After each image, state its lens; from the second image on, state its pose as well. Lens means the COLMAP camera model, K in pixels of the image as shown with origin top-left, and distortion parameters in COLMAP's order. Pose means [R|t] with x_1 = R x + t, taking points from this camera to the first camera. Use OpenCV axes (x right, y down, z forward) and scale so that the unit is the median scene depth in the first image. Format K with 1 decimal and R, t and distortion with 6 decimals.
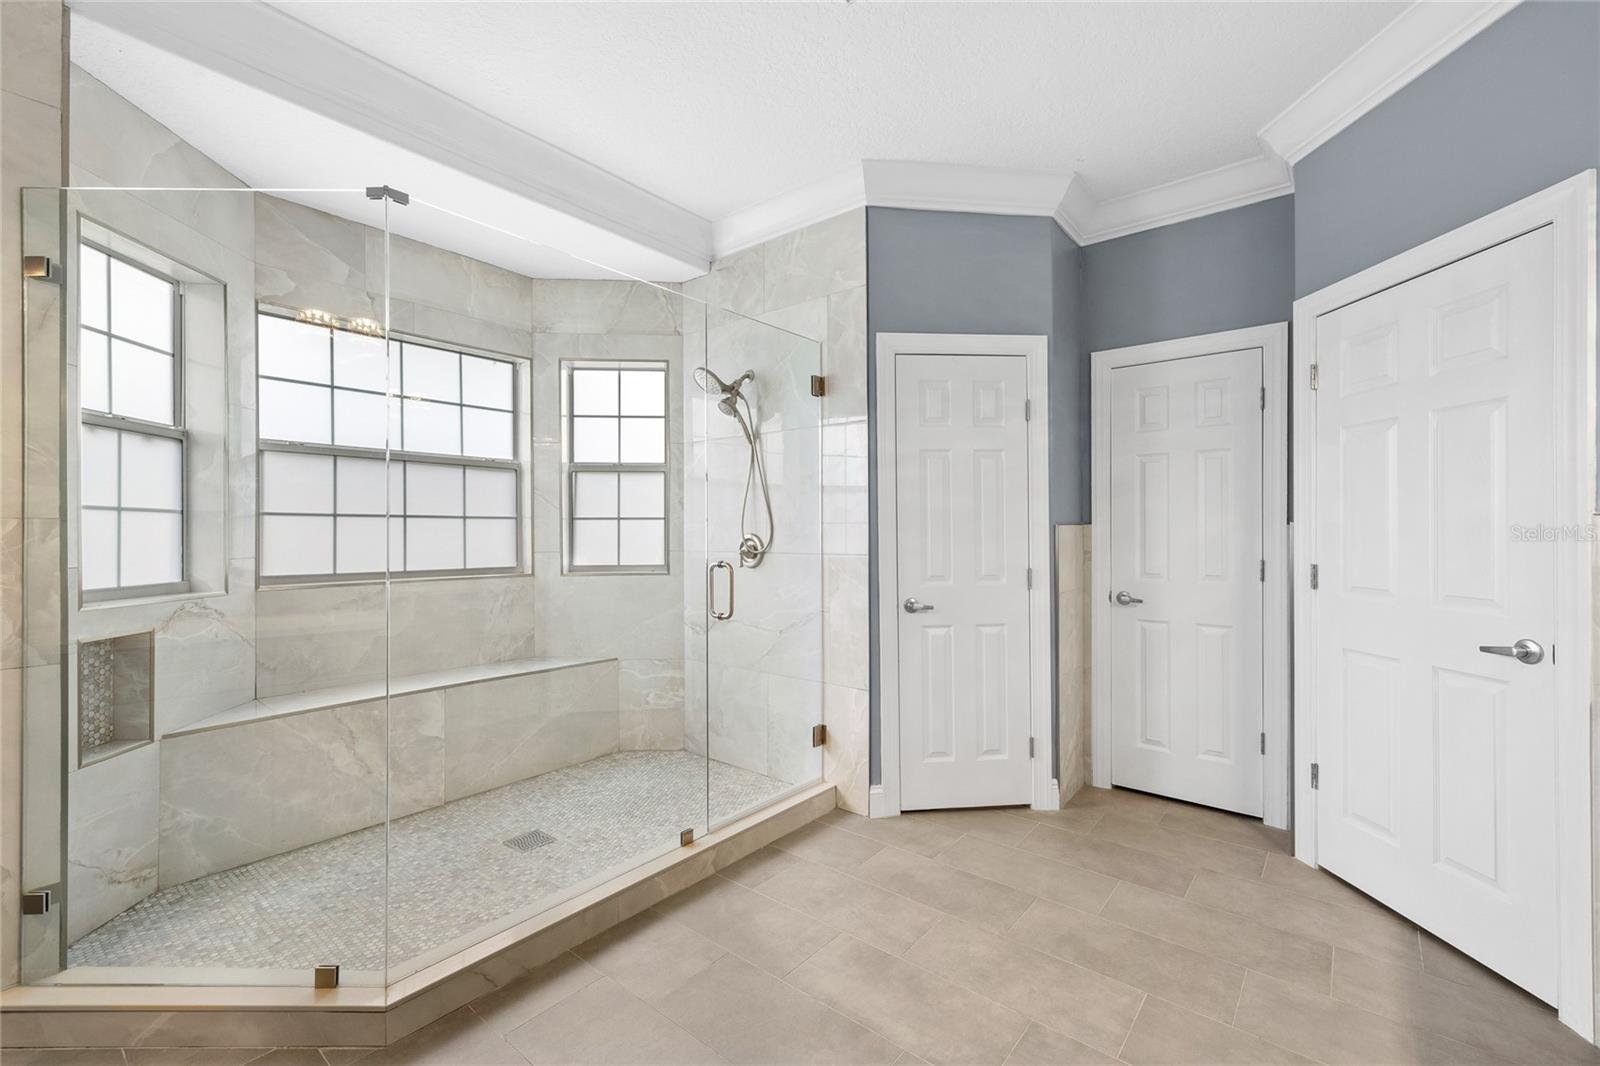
lens RADIAL K [[683.1, 0, 796.5], [0, 683.1, 532.6], [0, 0, 1]] dist [0.001302, 0.000050]
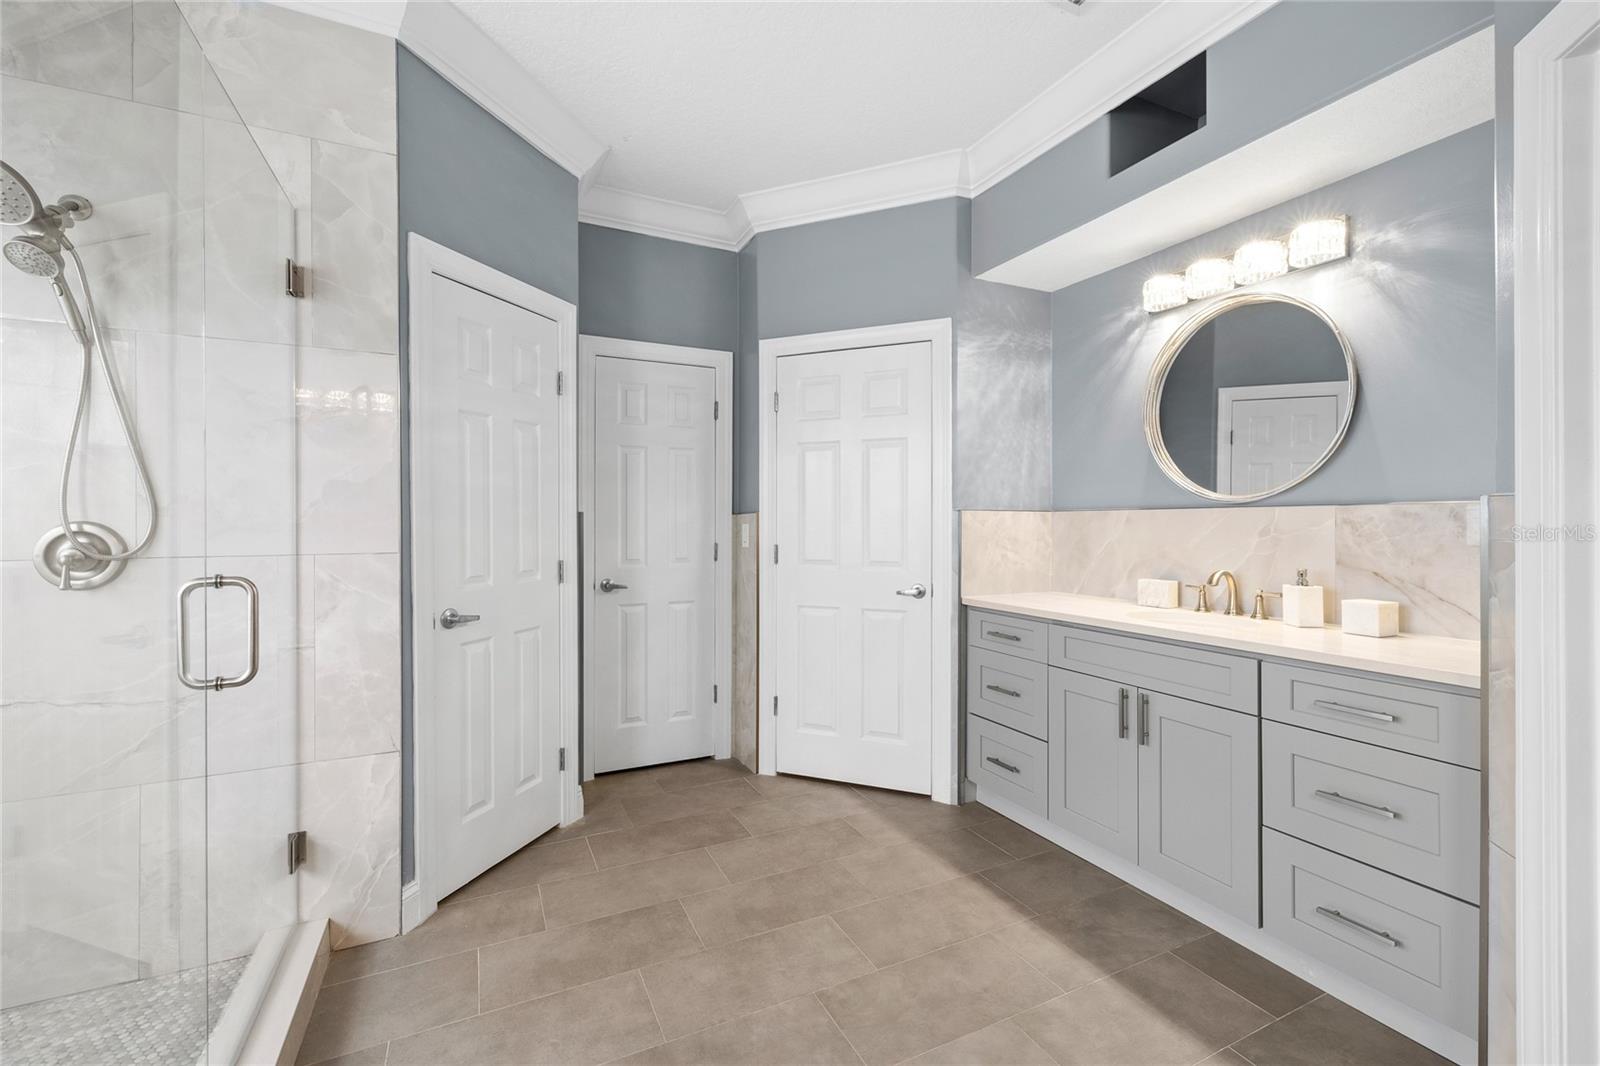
lens RADIAL K [[683.1, 0, 798.3], [0, 683.1, 523.9], [0, 0, 1]] dist [0.001302, 0.000050]
pose [[0.410376, -0.001941, 0.911914, -0.354376], [0.002448, 0.999996, 0.001027, 0.004715], [-0.911913, 0.001811, 0.410379, 0.354055]]
